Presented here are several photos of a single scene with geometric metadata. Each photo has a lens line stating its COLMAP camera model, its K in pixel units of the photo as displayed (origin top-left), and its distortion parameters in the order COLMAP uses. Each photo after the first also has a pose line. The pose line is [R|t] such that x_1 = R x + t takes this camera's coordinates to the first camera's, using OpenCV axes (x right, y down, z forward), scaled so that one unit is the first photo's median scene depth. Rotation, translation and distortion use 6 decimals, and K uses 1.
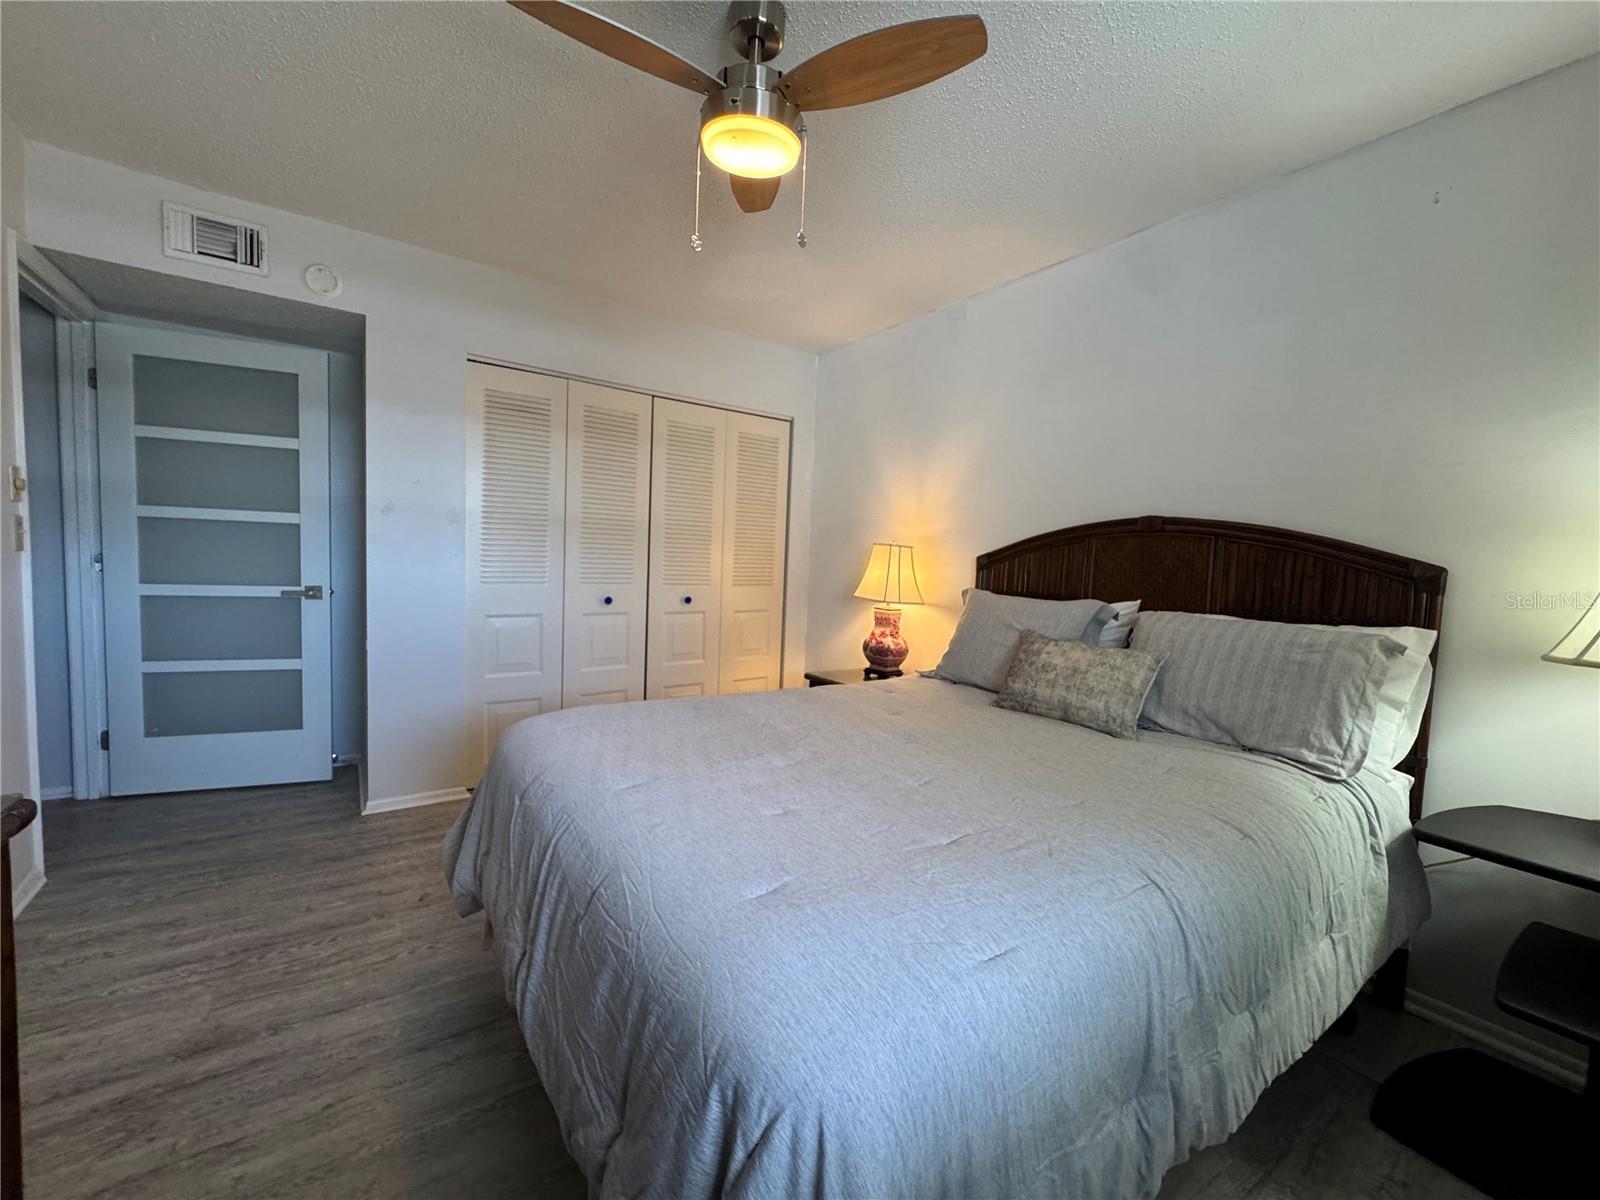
lens RADIAL K [[645.3, 0, 798.0], [0, 645.3, 596.8], [0, 0, 1]] dist [-0.001011, 0.000129]
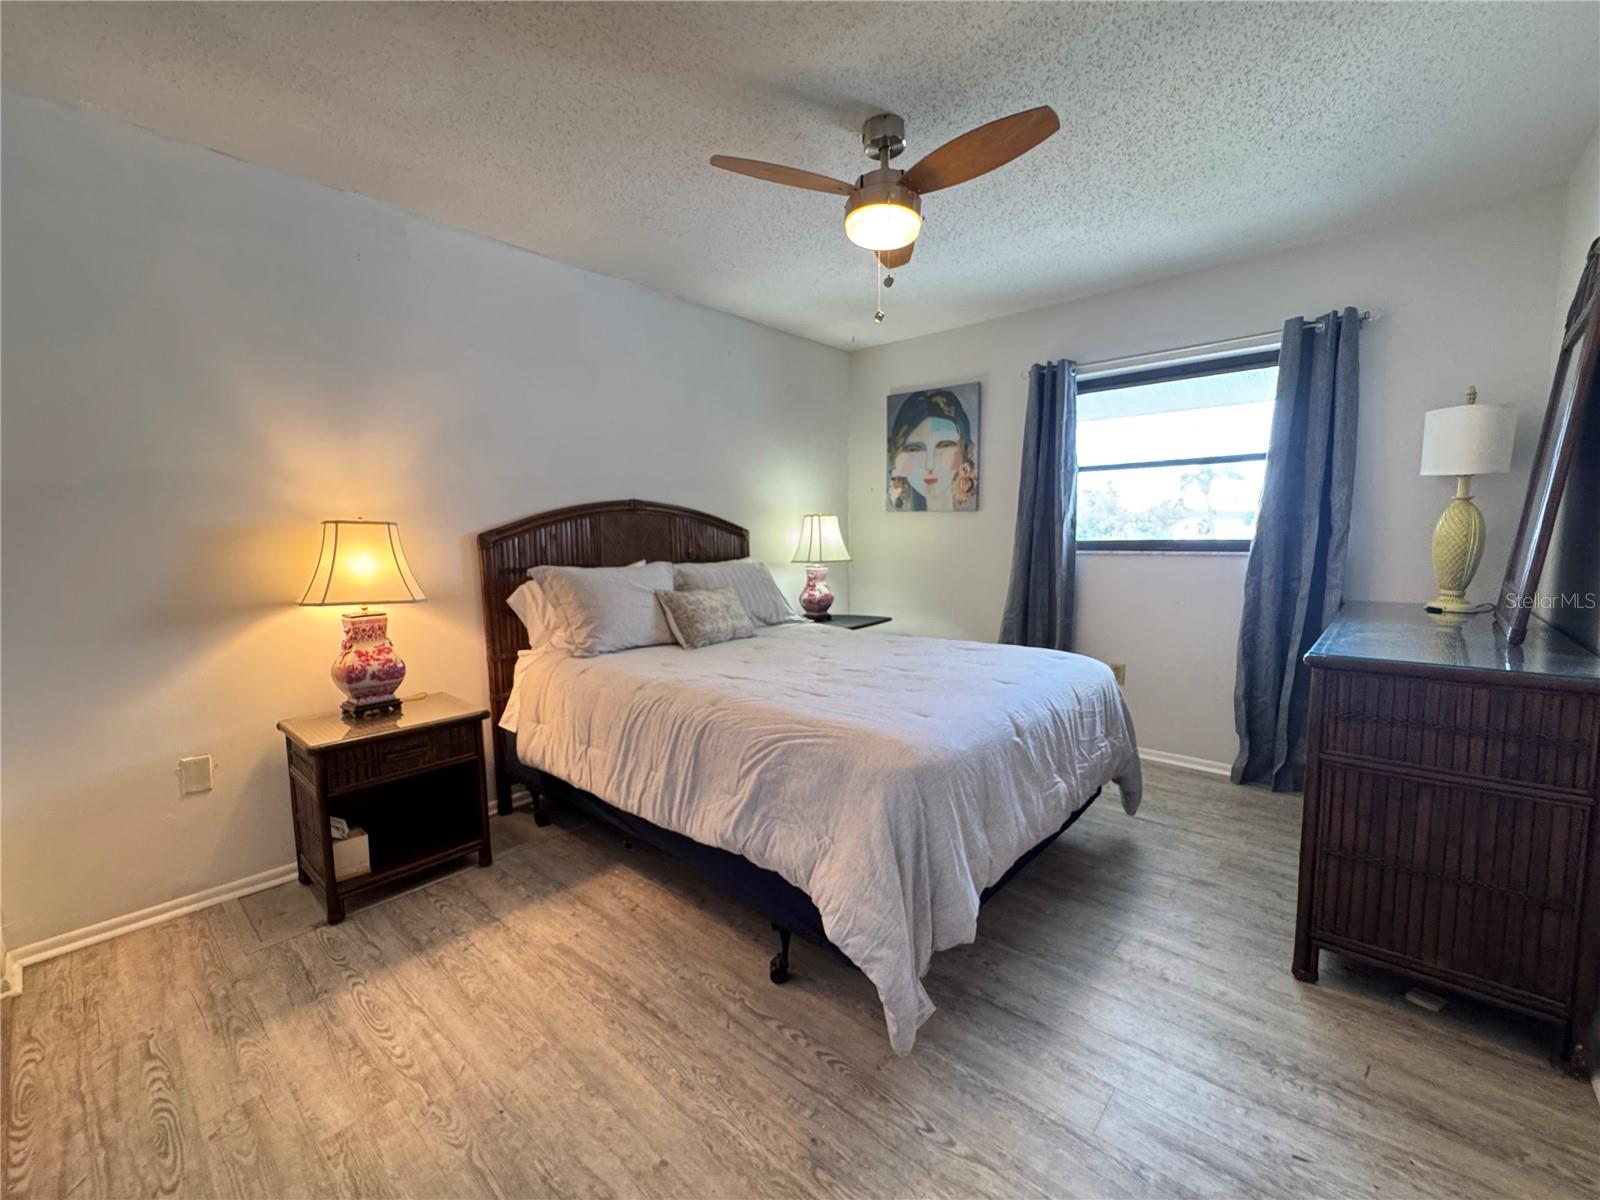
lens RADIAL K [[645.3, 0, 798.0], [0, 645.3, 596.8], [0, 0, 1]] dist [-0.001011, 0.000129]
pose [[-0.224198, -0.133817, 0.965312, -1.215519], [0.061187, 0.986641, 0.150984, -0.143696], [-0.972621, 0.092915, -0.213015, 1.323774]]
